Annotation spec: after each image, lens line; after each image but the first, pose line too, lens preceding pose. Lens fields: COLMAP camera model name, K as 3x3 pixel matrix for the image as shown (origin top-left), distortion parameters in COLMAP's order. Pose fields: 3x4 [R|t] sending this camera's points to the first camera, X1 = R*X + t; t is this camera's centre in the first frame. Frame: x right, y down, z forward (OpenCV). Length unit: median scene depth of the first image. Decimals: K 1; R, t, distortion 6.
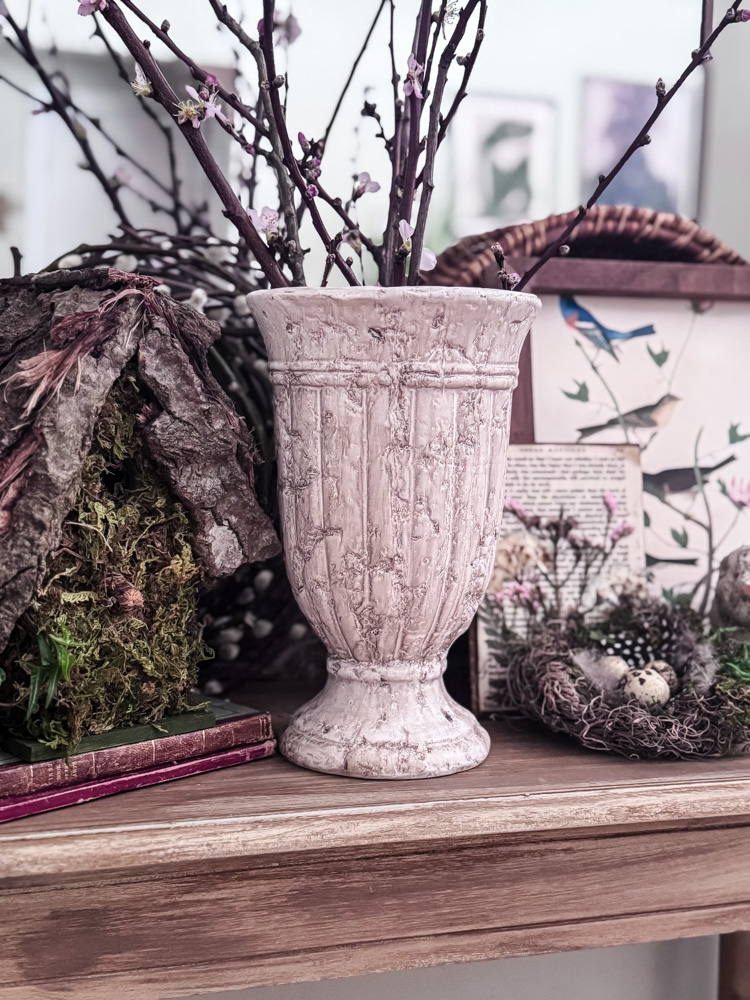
lens RADIAL K [[1276.8, 0, 370.1], [0, 1276.8, 500.3], [0, 0, 1]] dist [0.191930, -0.465563]
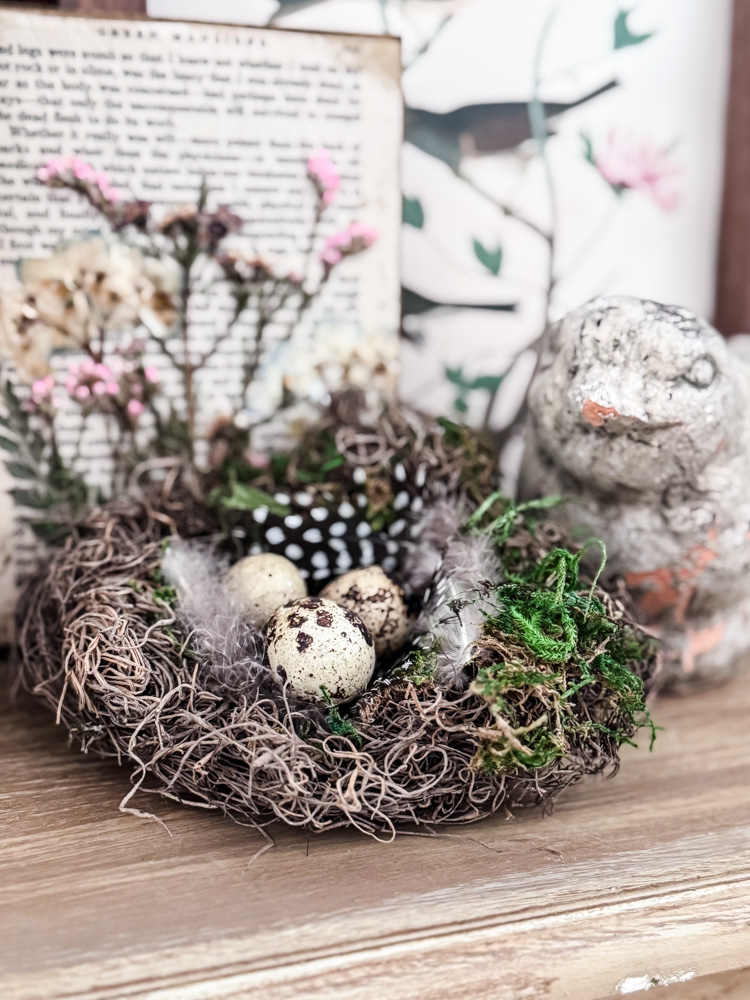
lens RADIAL K [[1276.8, 0, 370.1], [0, 1276.8, 500.3], [0, 0, 1]] dist [0.191930, -0.465563]
pose [[0.998327, 0.027054, 0.051103, 0.188963], [-0.039411, 0.965070, 0.259012, -0.005922], [-0.042311, -0.260593, 0.964521, 0.563847]]
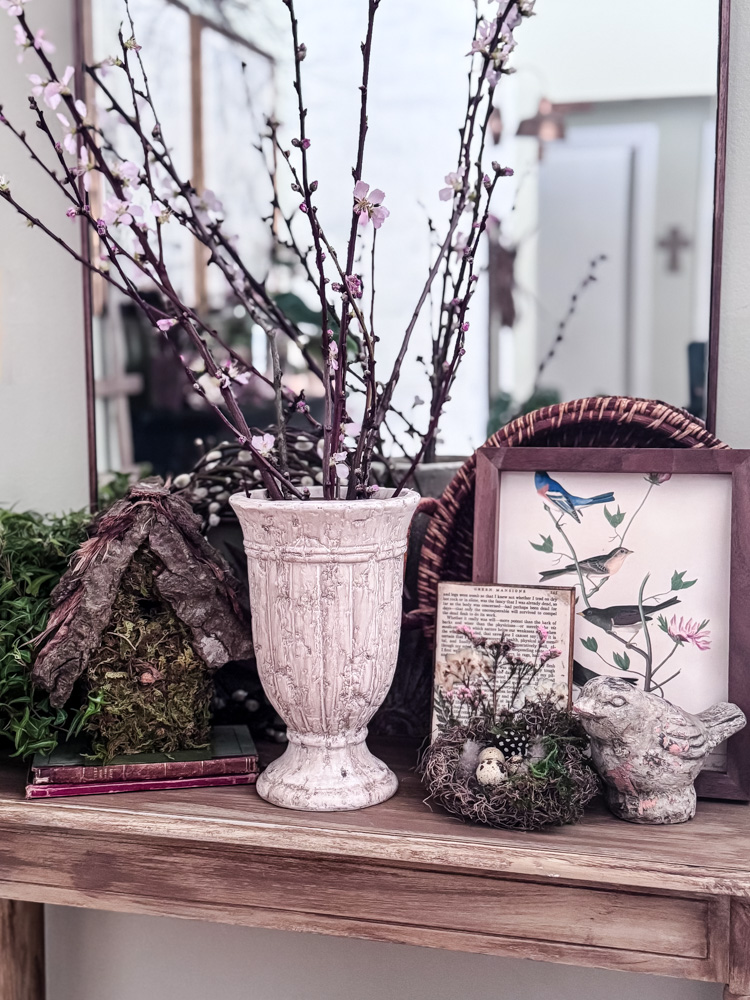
lens RADIAL K [[1276.8, 0, 370.1], [0, 1276.8, 500.3], [0, 0, 1]] dist [0.191930, -0.465563]
pose [[0.846537, 0.026081, -0.531691, 0.762729], [-0.030923, 0.999522, -0.000205, -0.132814], [0.531431, 0.016615, 0.846939, -0.234043]]
